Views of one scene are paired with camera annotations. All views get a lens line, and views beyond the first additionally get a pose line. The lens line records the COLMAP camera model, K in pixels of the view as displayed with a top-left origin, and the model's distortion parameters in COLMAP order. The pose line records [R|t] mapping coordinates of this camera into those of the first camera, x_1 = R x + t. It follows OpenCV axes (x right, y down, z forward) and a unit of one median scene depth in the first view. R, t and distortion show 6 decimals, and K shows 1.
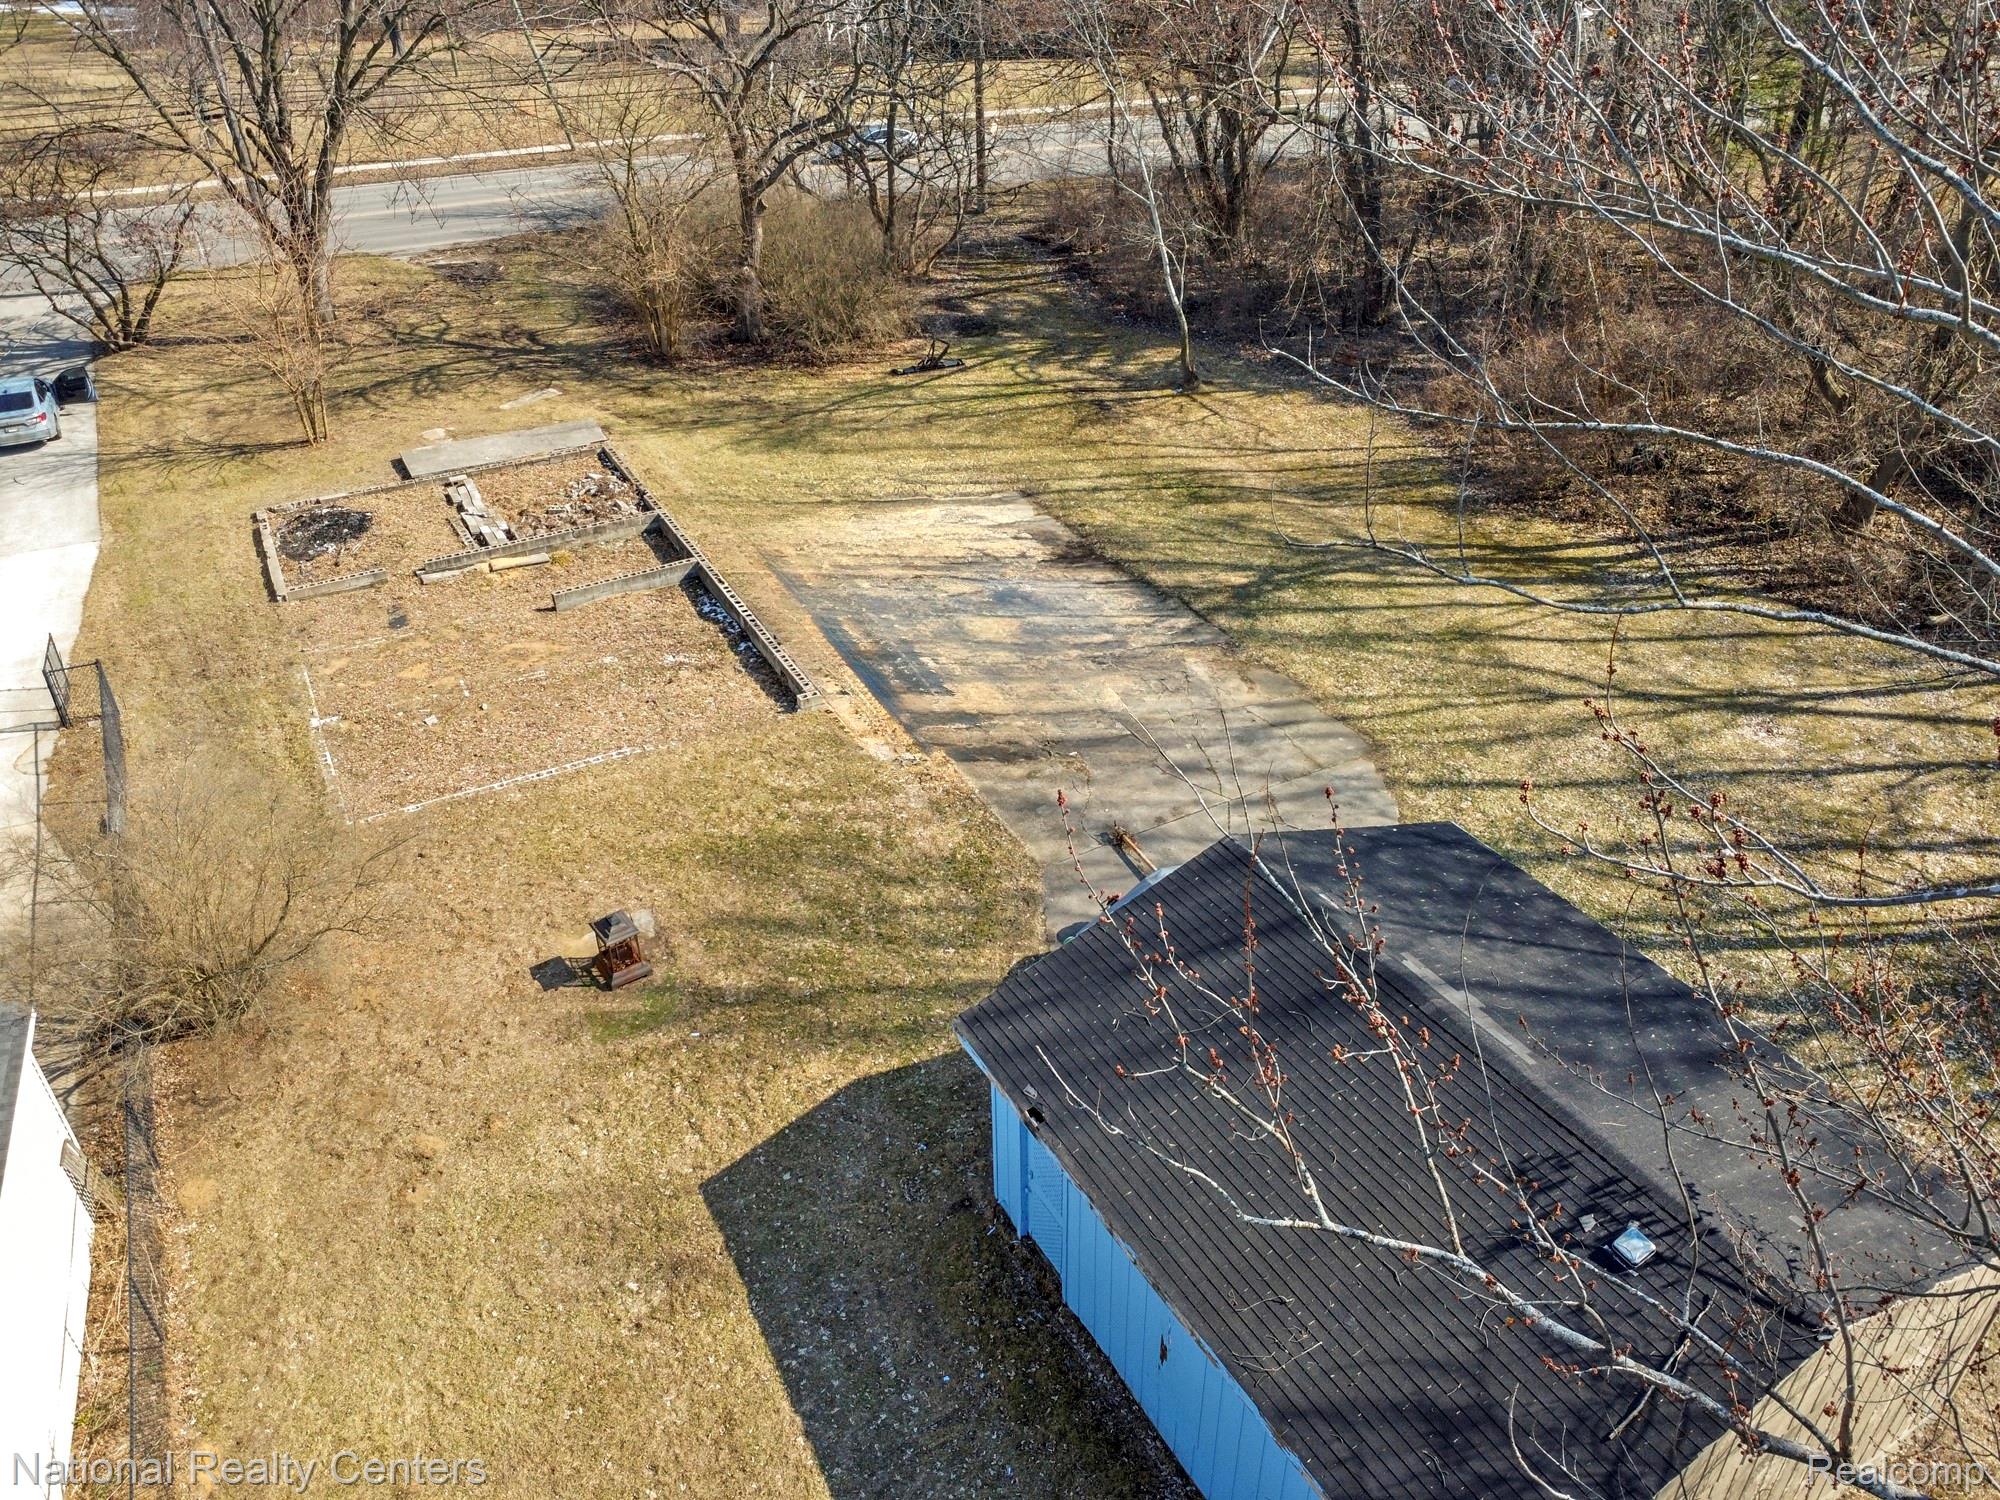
lens RADIAL K [[1448.8, 0, 1011.9], [0, 1448.8, 733.7], [0, 0, 1]] dist [-0.032510, 0.001208]
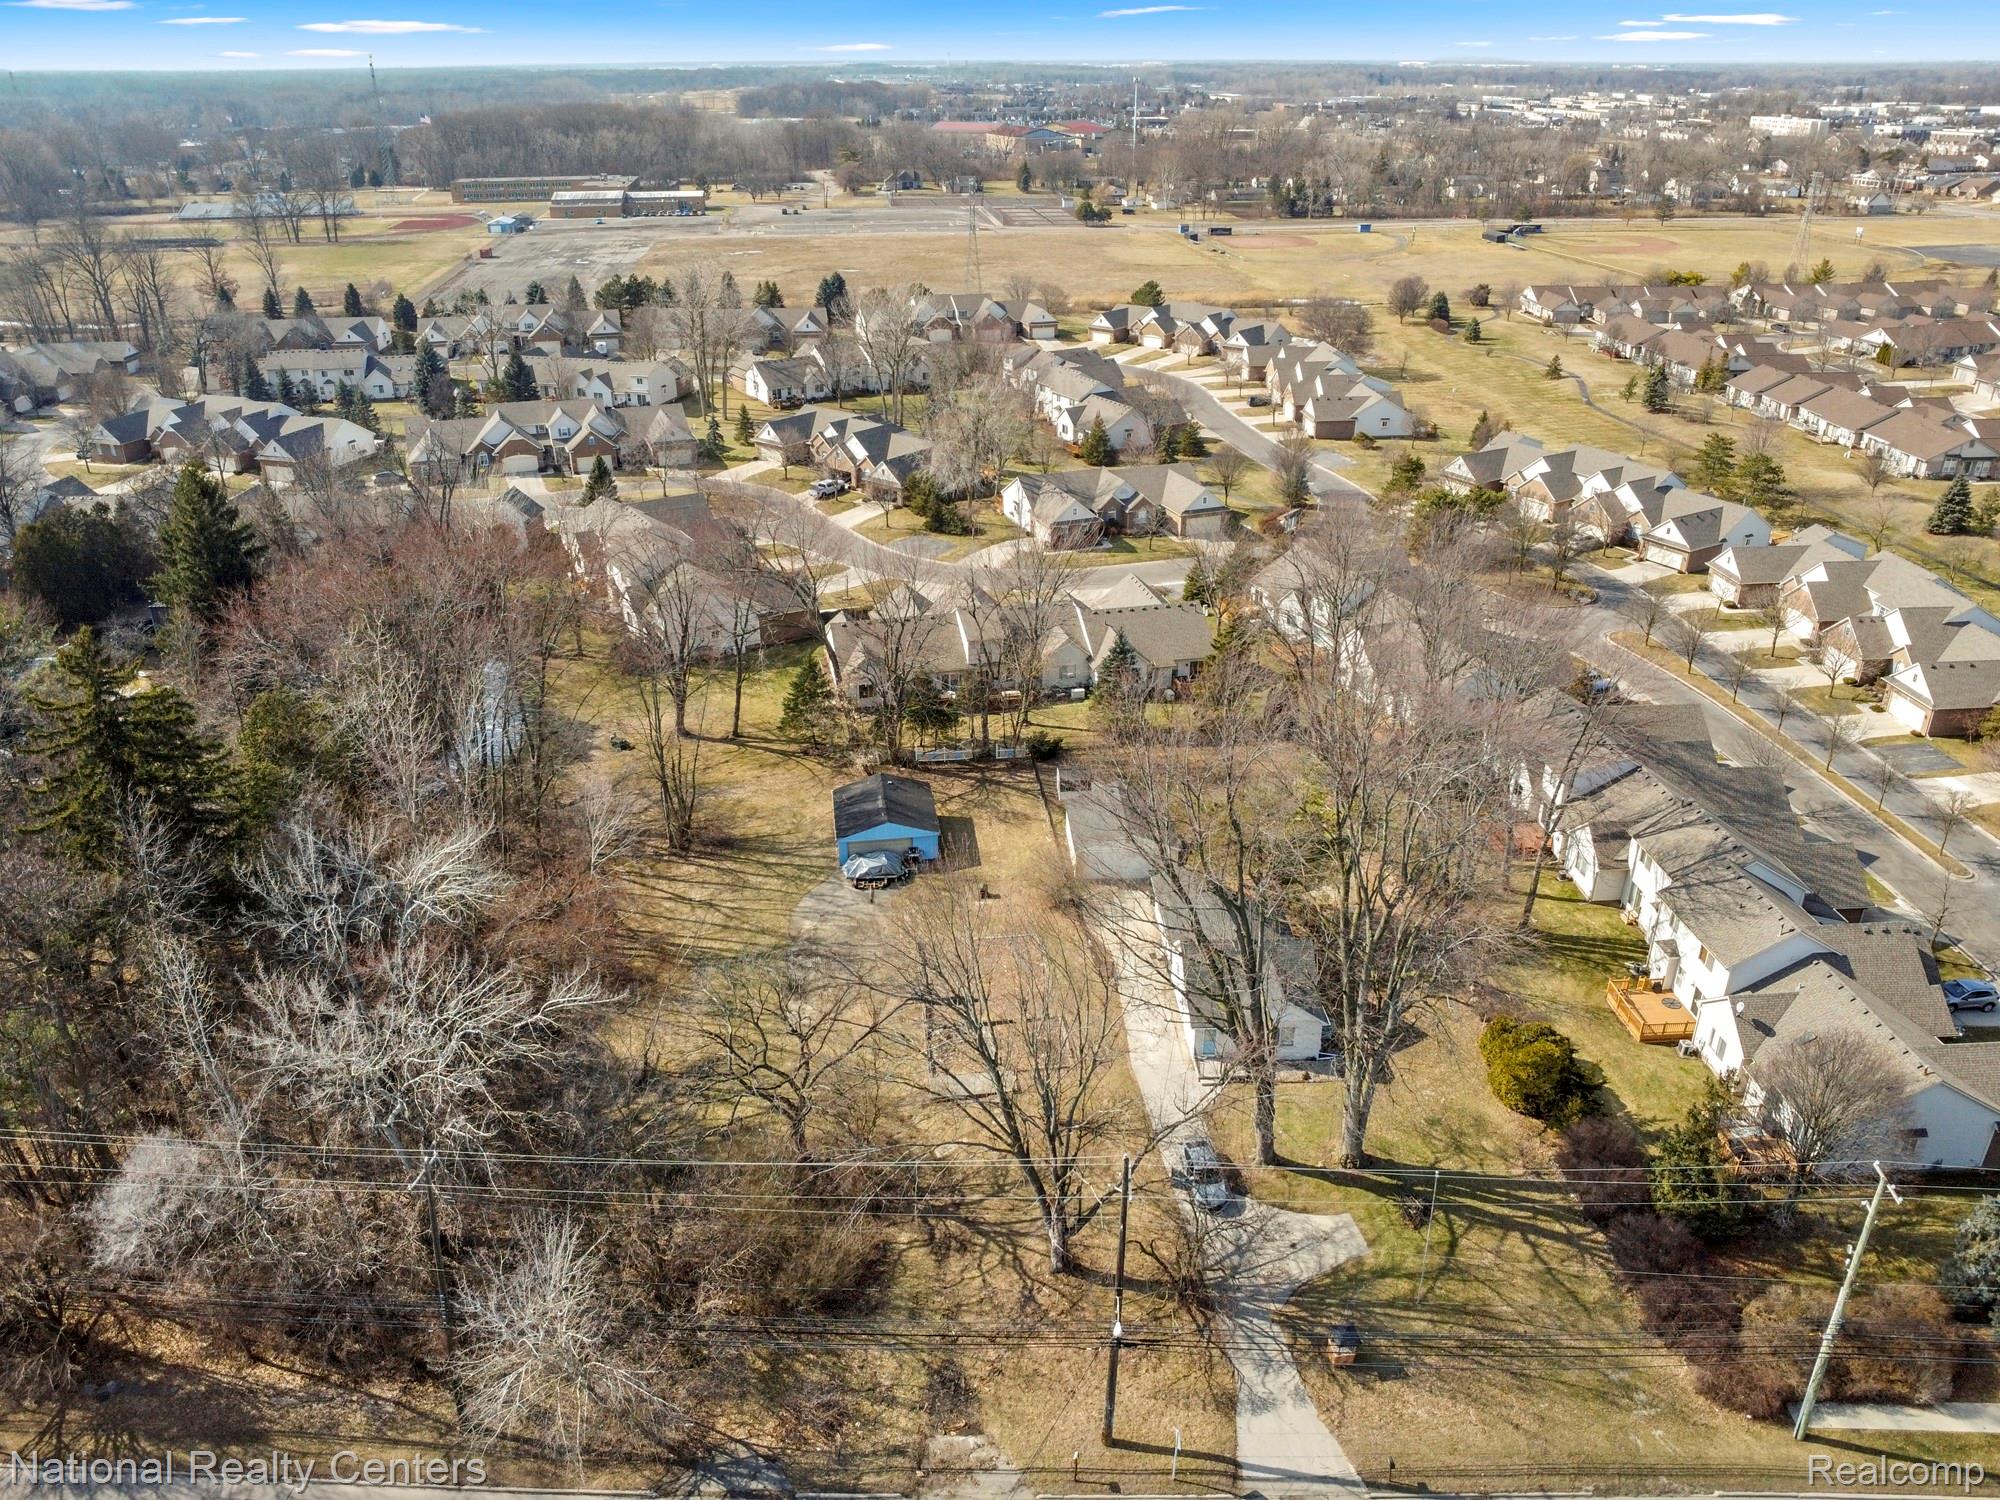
lens RADIAL K [[1448.8, 0, 995.5], [0, 1448.8, 759.1], [0, 0, 1]] dist [-0.032510, 0.001208]
pose [[-0.926267, -0.158941, 0.341713, -1.151833], [0.206505, 0.544424, 0.812993, -2.460280], [-0.315255, 0.823614, -0.471460, 1.756006]]
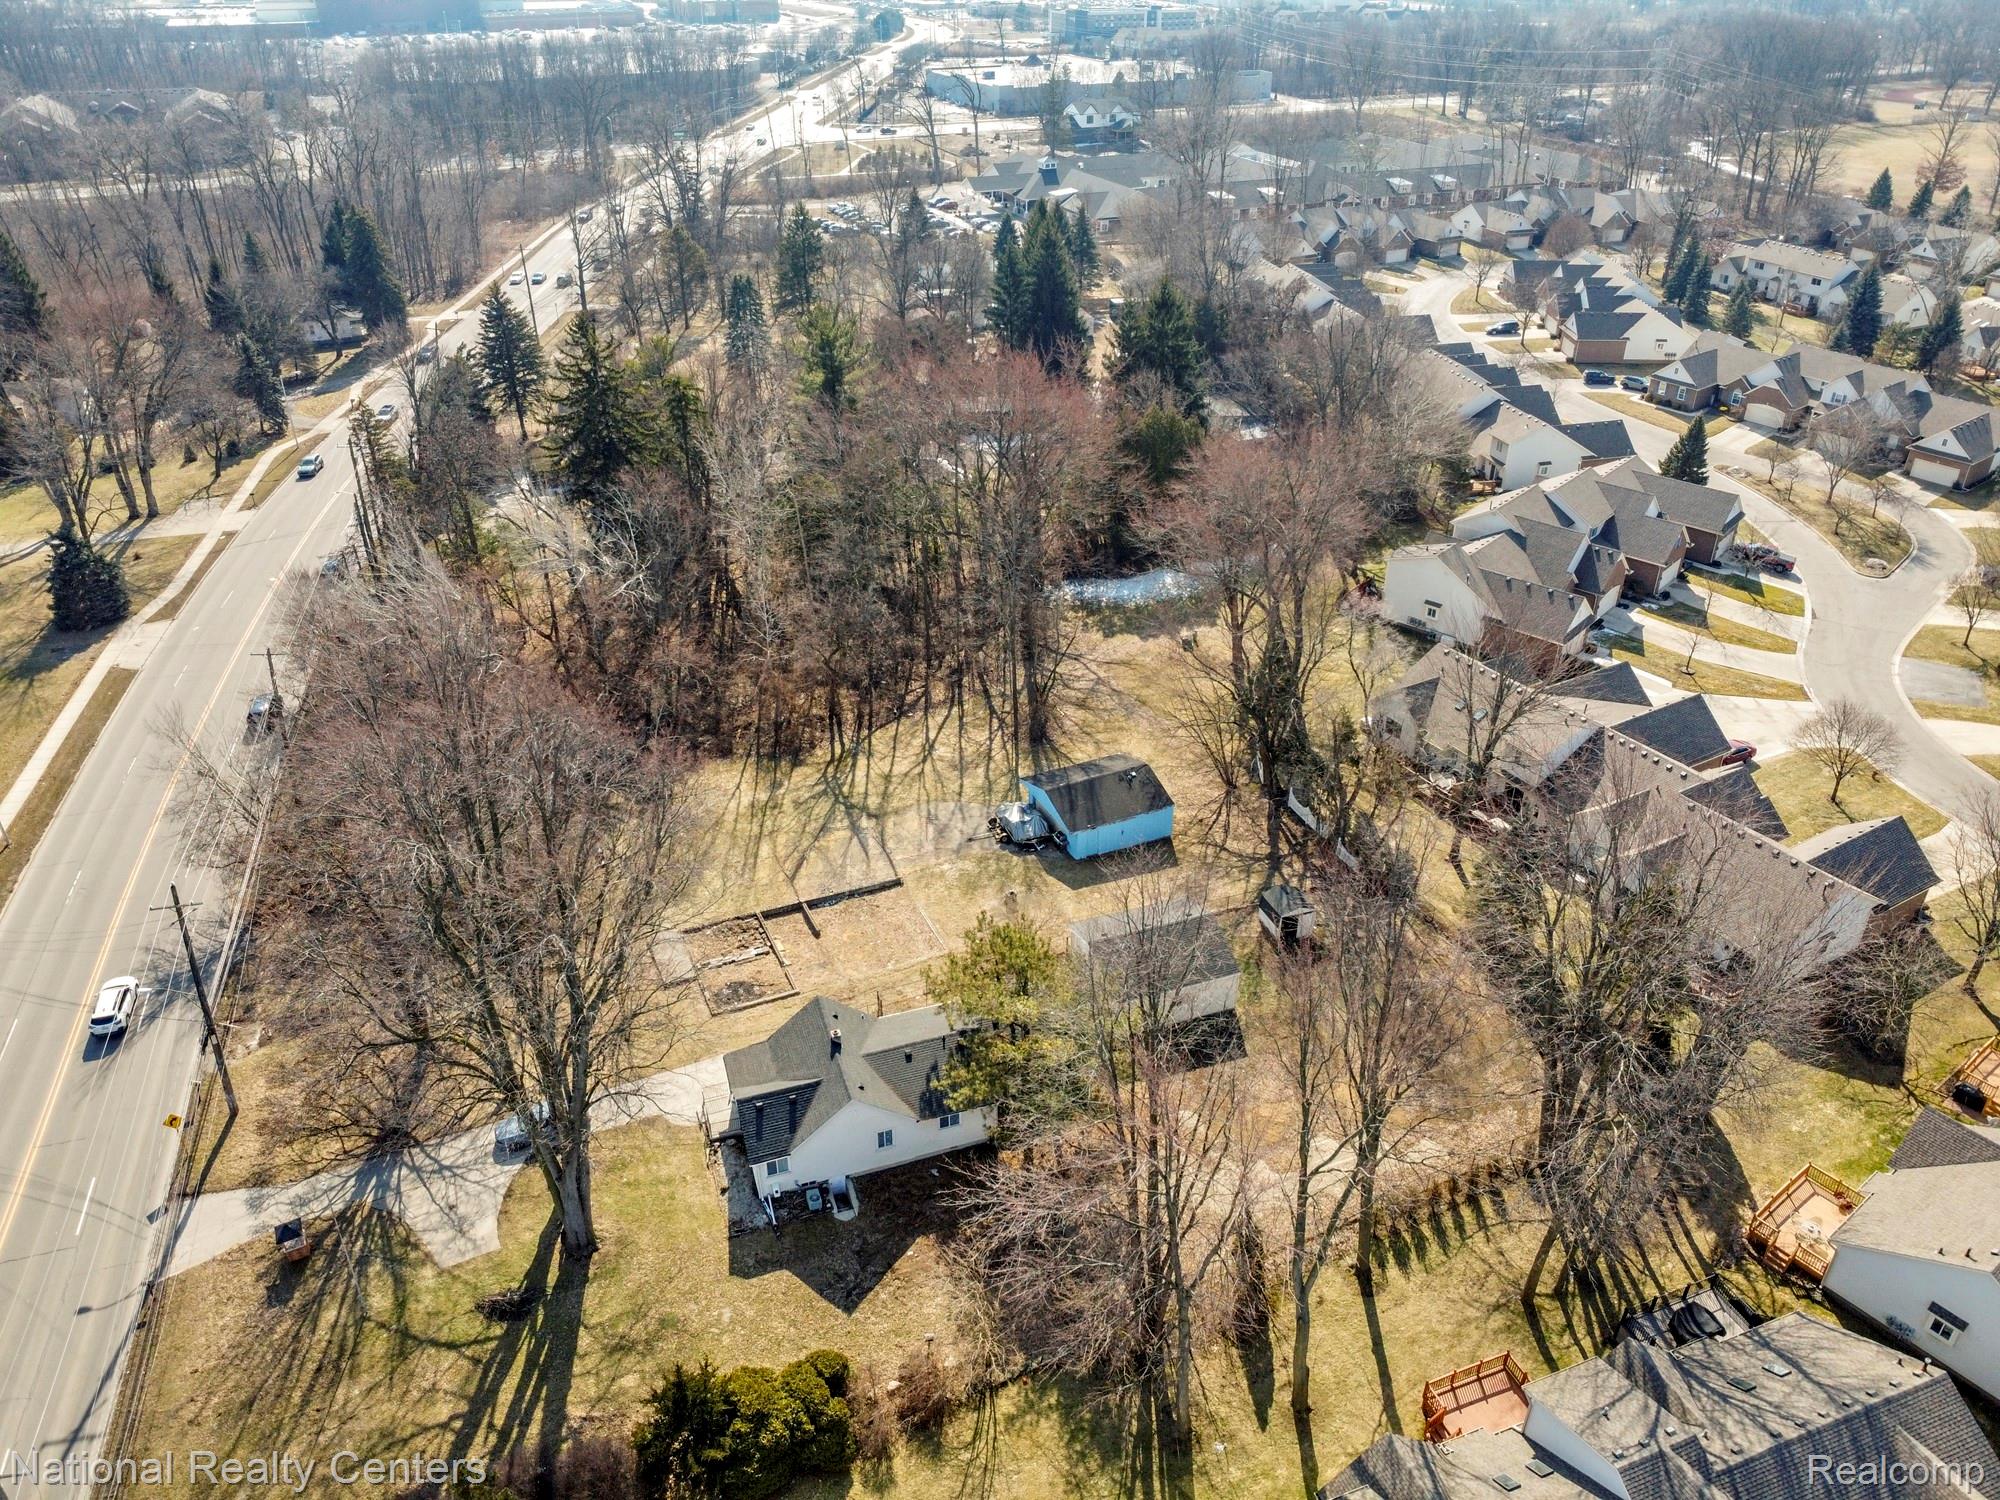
lens RADIAL K [[1448.8, 0, 997.0], [0, 1448.8, 744.8], [0, 0, 1]] dist [-0.032510, 0.001208]
pose [[0.091008, -0.499825, 0.861332, -2.306867], [0.529873, 0.756627, 0.383079, -1.156119], [-0.843180, 0.421533, 0.333702, -0.392741]]
